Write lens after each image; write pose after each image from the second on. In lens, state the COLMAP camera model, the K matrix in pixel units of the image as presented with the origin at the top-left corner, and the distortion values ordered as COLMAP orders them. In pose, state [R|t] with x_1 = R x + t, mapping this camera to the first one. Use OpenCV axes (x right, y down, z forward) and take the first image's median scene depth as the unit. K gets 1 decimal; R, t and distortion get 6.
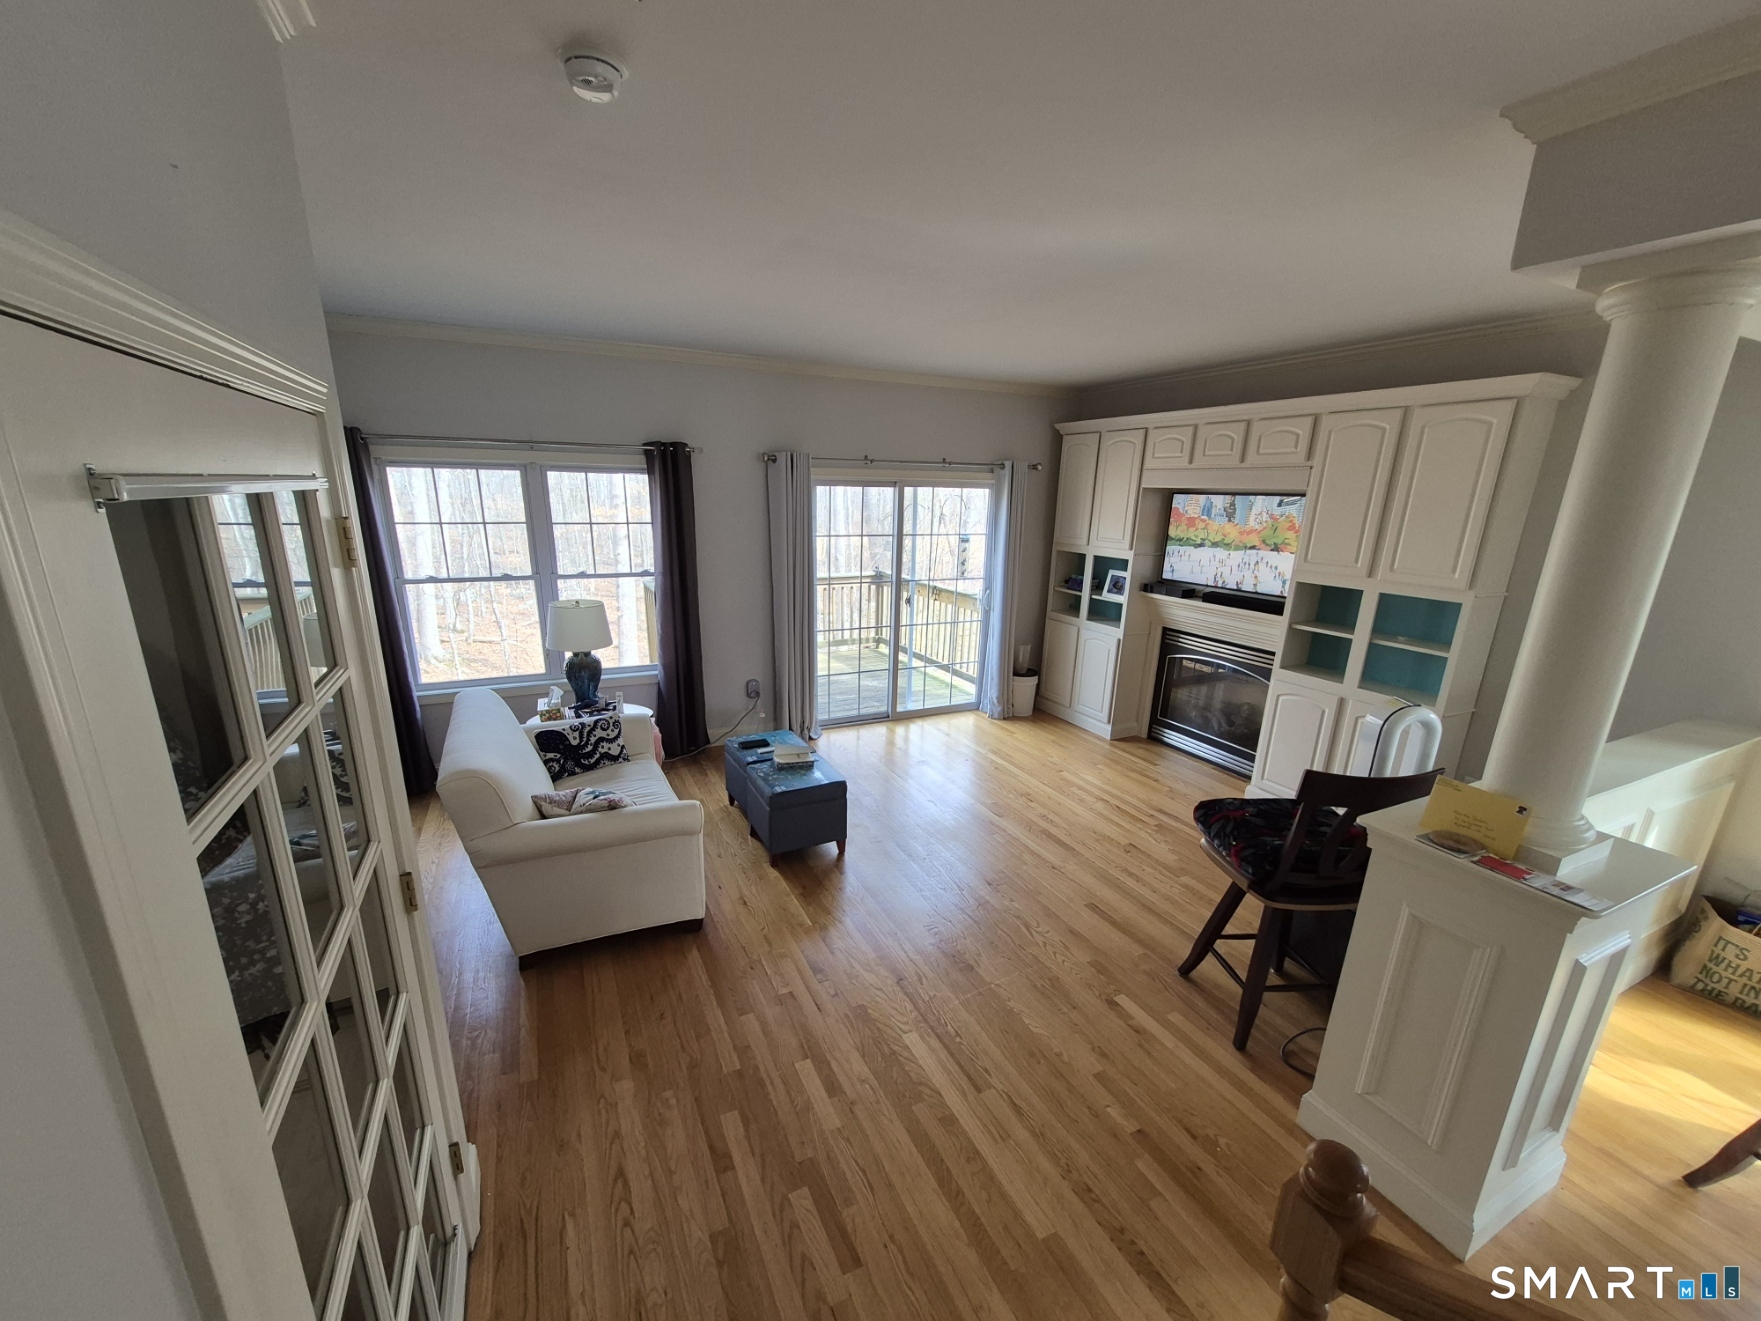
lens RADIAL K [[687.9, 0, 871.7], [0, 687.9, 692.5], [0, 0, 1]] dist [-0.001115, -0.000279]
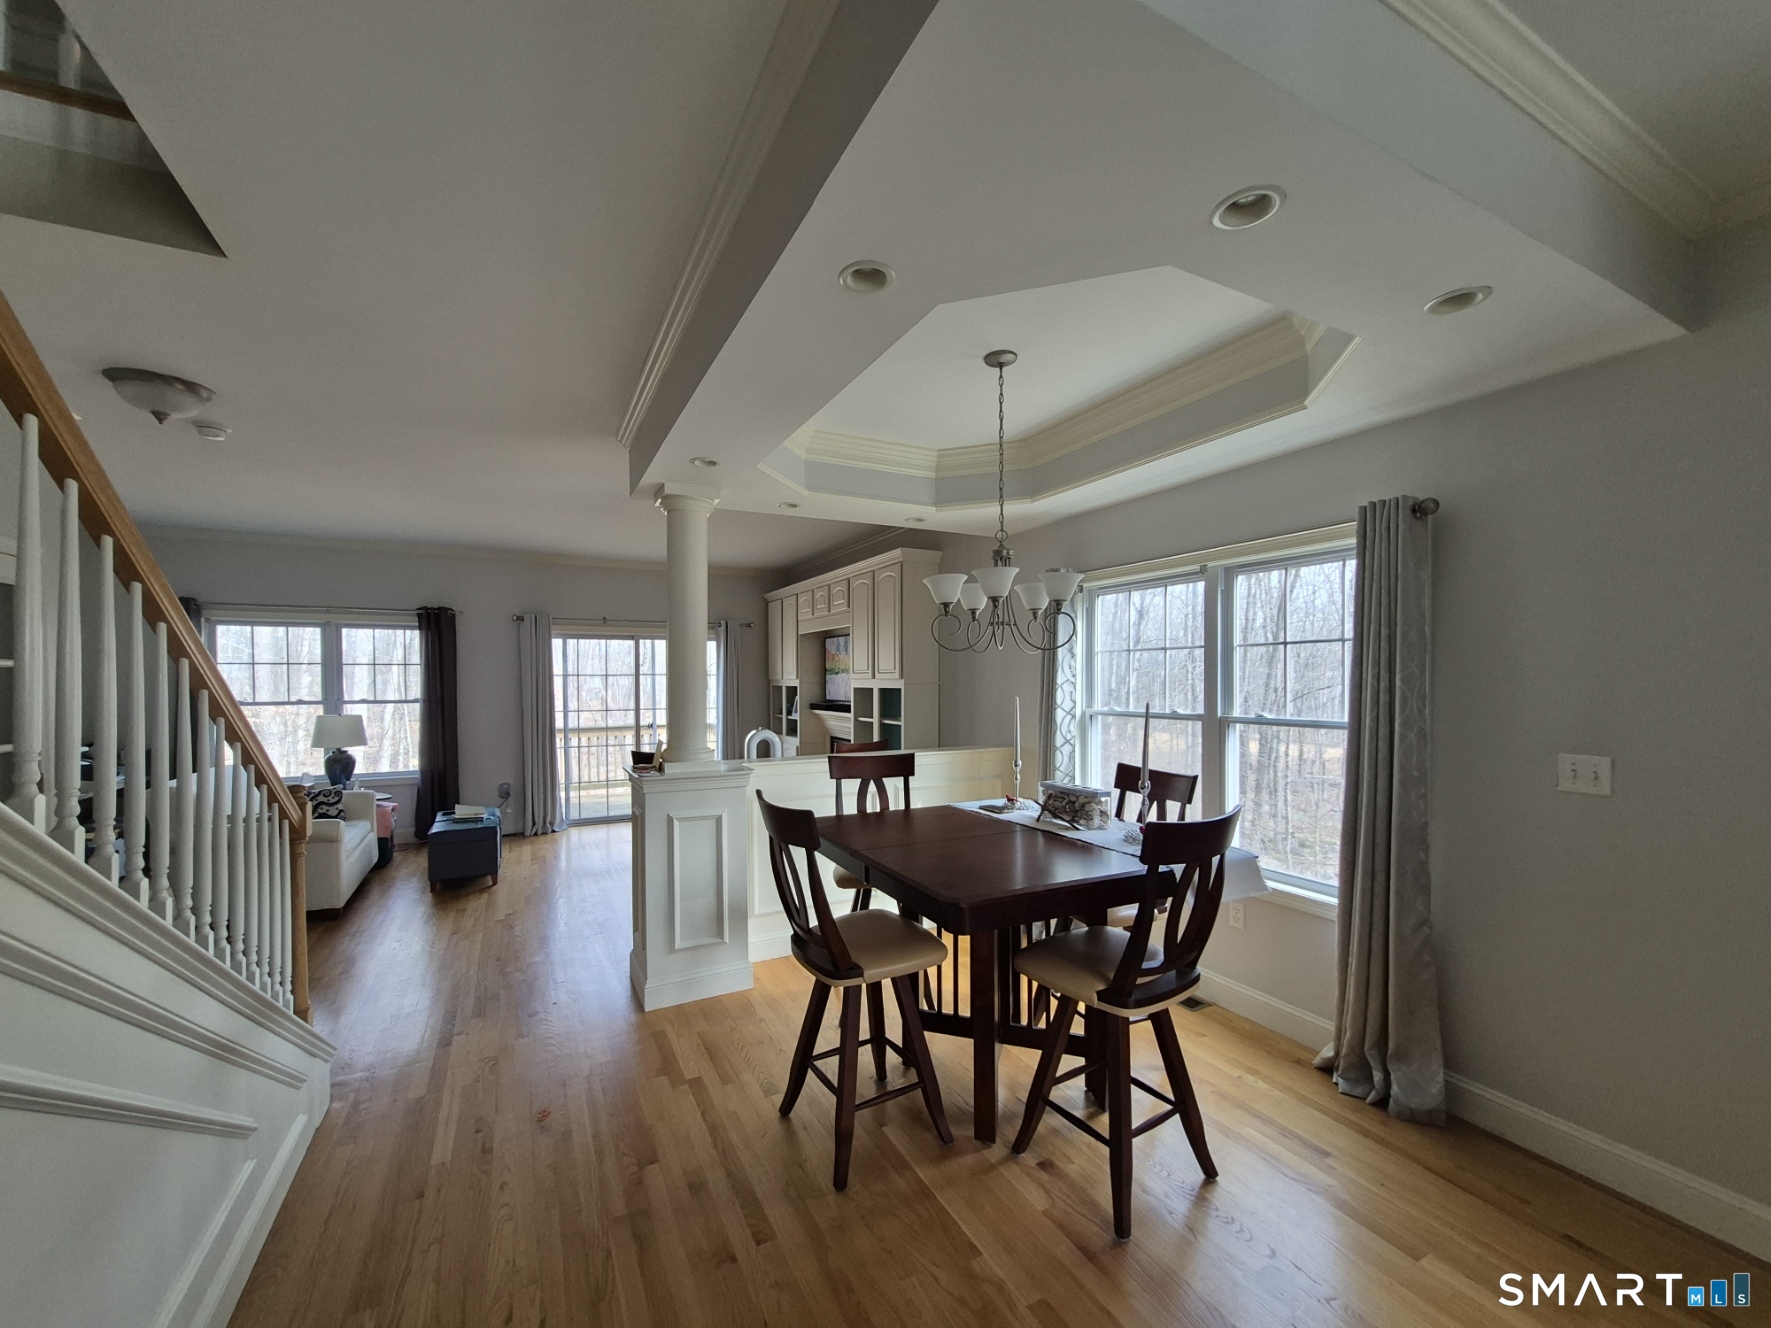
lens RADIAL K [[720.4, 0, 885.5], [0, 720.4, 664.0], [0, 0, 1]] dist [-0.000482, -0.000051]
pose [[0.999350, -0.023905, 0.026984, 0.560117], [0.031053, 0.951022, -0.307561, 0.223137], [-0.018310, 0.308199, 0.951146, -0.386754]]
